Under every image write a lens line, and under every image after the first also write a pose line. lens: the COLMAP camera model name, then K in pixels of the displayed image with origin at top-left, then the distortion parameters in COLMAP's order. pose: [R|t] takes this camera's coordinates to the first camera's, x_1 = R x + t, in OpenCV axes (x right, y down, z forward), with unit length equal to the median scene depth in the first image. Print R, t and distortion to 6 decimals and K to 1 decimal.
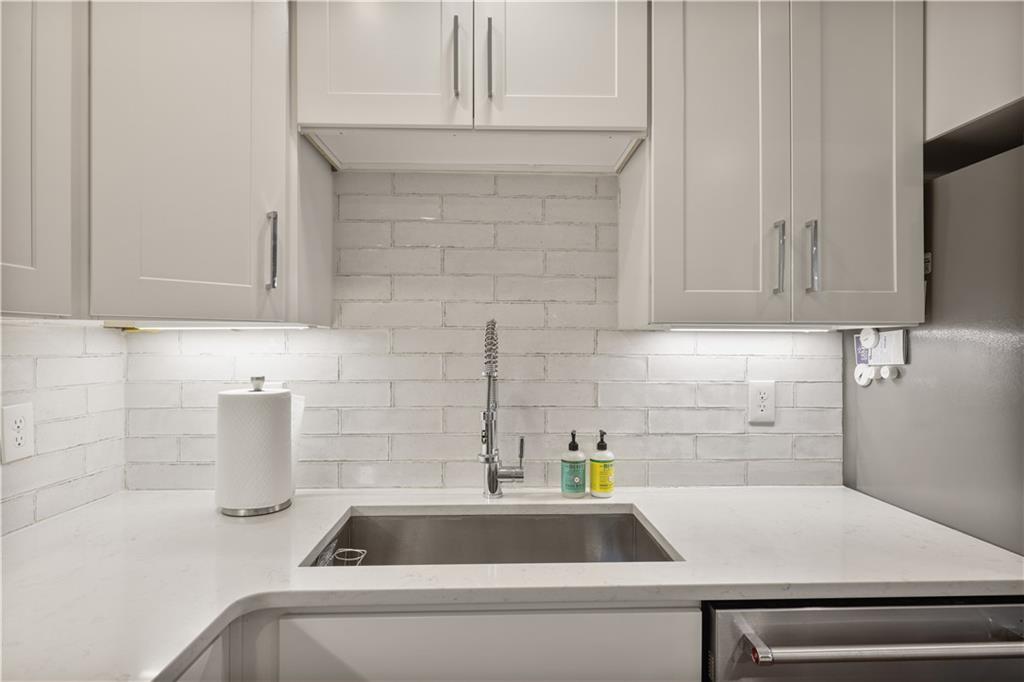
lens RADIAL K [[557.6, 0, 510.5], [0, 557.6, 351.1], [0, 0, 1]] dist [-0.000652, 0.000168]
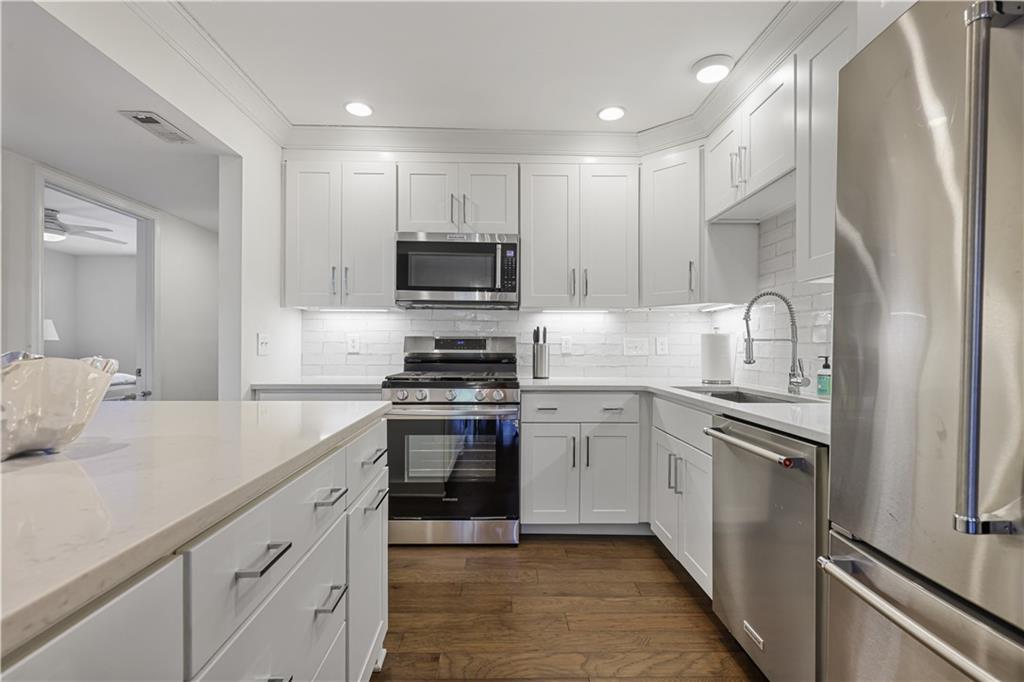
lens RADIAL K [[466.6, 0, 514.5], [0, 466.6, 344.2], [0, 0, 1]] dist [-0.001977, -0.000088]
pose [[-0.002464, -0.005385, -0.999982, 1.397286], [-0.006167, 0.999967, -0.005370, 0.122051], [0.999978, 0.006154, -0.002497, 0.144080]]
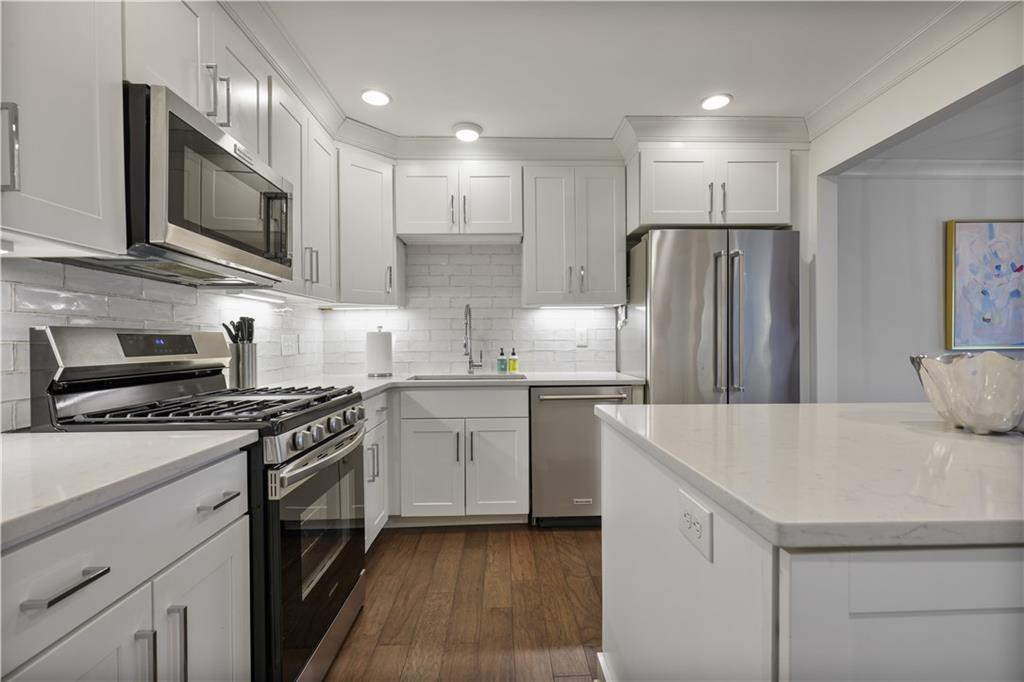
lens RADIAL K [[466.6, 0, 514.5], [0, 466.6, 344.2], [0, 0, 1]] dist [-0.001977, -0.000088]
pose [[0.999923, -0.012236, 0.001819, 0.165239], [0.012229, 0.999918, 0.003815, 0.118217], [-0.001866, -0.003793, 0.999991, -1.109360]]
